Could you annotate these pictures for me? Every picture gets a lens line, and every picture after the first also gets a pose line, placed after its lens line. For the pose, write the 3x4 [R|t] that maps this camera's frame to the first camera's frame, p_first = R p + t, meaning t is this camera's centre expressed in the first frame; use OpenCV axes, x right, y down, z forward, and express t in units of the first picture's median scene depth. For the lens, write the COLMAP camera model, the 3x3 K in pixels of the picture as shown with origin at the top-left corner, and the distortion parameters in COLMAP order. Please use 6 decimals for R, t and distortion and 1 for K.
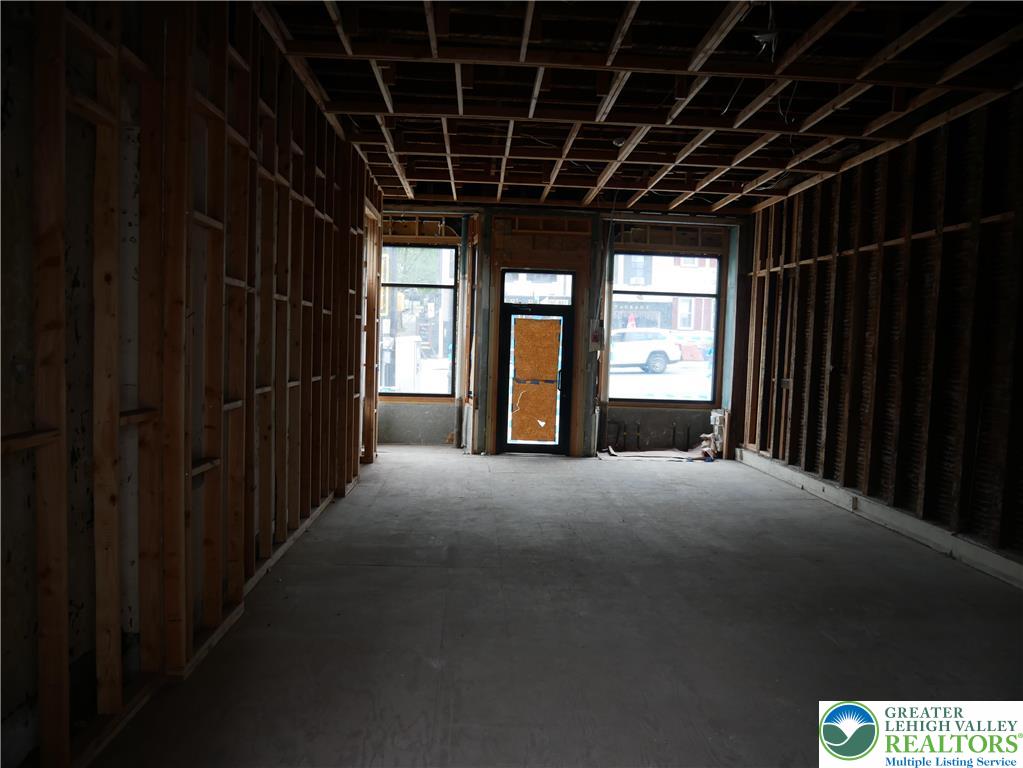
lens RADIAL K [[735.4, 0, 511.5], [0, 735.4, 384.0], [0, 0, 1]] dist [-0.055957, 0.026547]
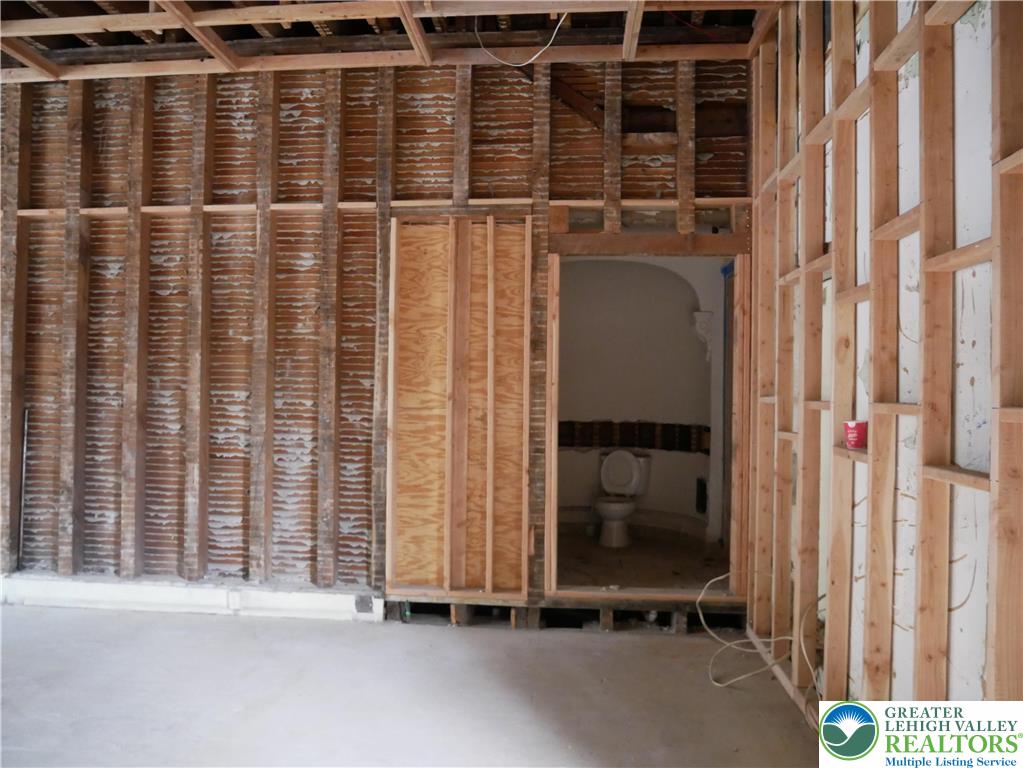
lens RADIAL K [[619.5, 0, 512.5], [0, 619.5, 367.6], [0, 0, 1]] dist [0.000887, 0.001145]
pose [[0.135981, -0.020811, 0.990493, -0.029795], [0.053361, 0.998482, 0.013654, -0.023838], [-0.989273, 0.050997, 0.136885, 0.470582]]
